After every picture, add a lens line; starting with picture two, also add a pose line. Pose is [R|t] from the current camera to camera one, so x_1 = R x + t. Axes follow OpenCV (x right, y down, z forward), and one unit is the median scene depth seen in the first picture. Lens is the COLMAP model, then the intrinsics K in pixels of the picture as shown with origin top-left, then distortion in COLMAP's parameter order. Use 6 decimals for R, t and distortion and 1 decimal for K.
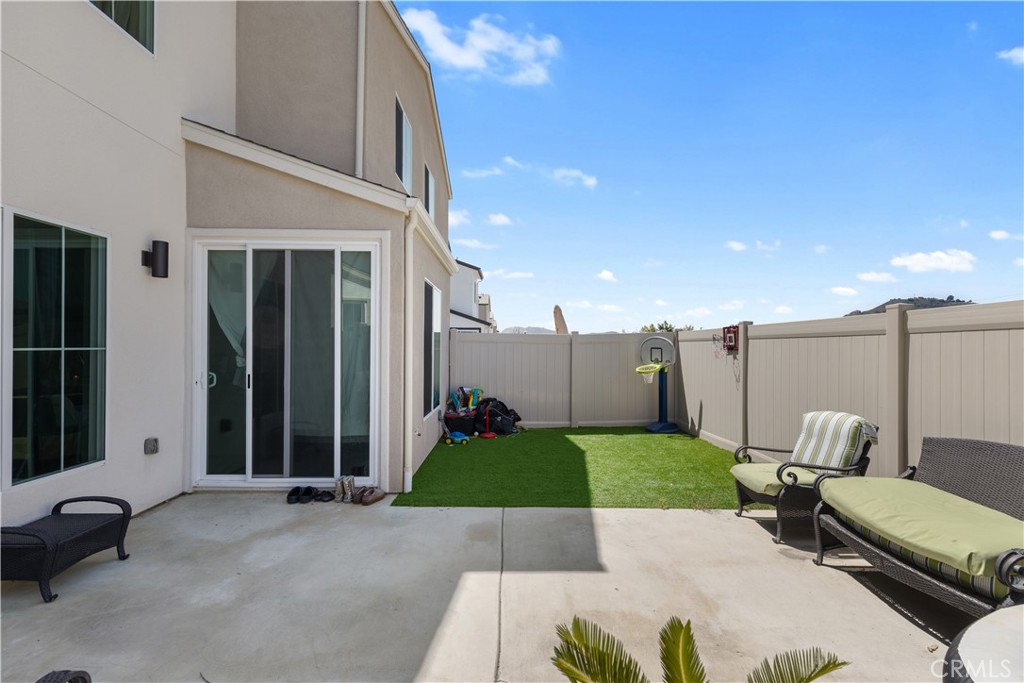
lens RADIAL K [[459.3, 0, 512.0], [0, 459.3, 341.5], [0, 0, 1]] dist [0.004657, -0.000834]
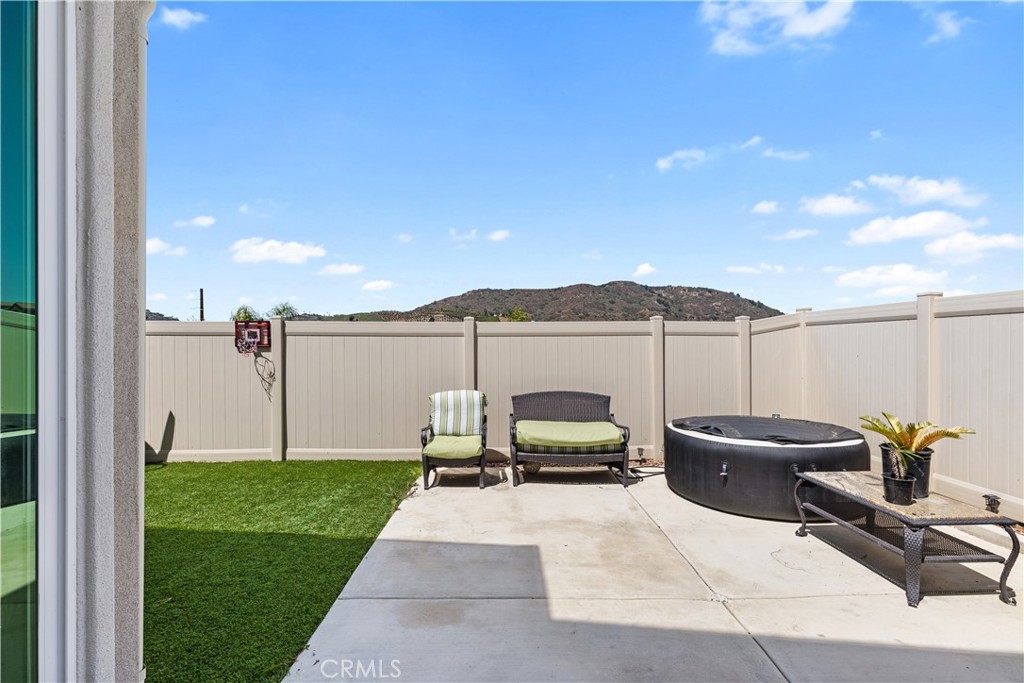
lens RADIAL K [[461.3, 0, 509.0], [0, 461.3, 346.6], [0, 0, 1]] dist [0.013420, -0.000243]
pose [[-0.006101, -0.001993, 0.999979, -0.617615], [-0.015780, 0.999874, 0.001897, 0.011466], [-0.999857, -0.015768, -0.006132, 0.732297]]
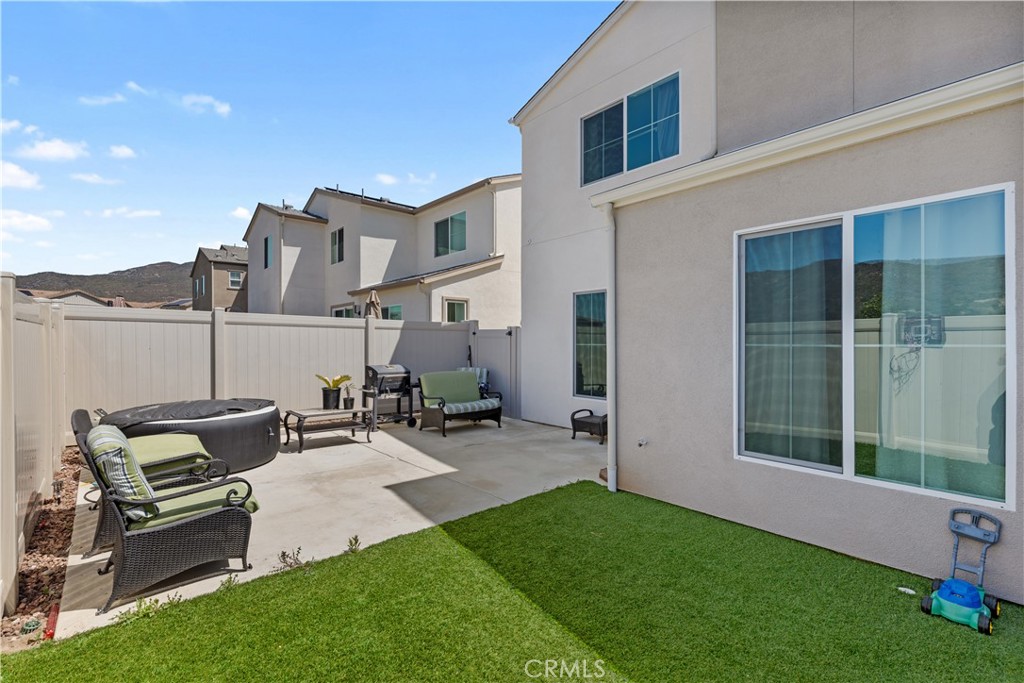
lens RADIAL K [[459.3, 0, 512.0], [0, 459.3, 341.5], [0, 0, 1]] dist [0.004657, -0.000834]
pose [[-0.760325, -0.010129, -0.649464, 0.591840], [0.004194, 0.999781, -0.020503, 0.032401], [0.649529, -0.018313, -0.760116, 1.666643]]
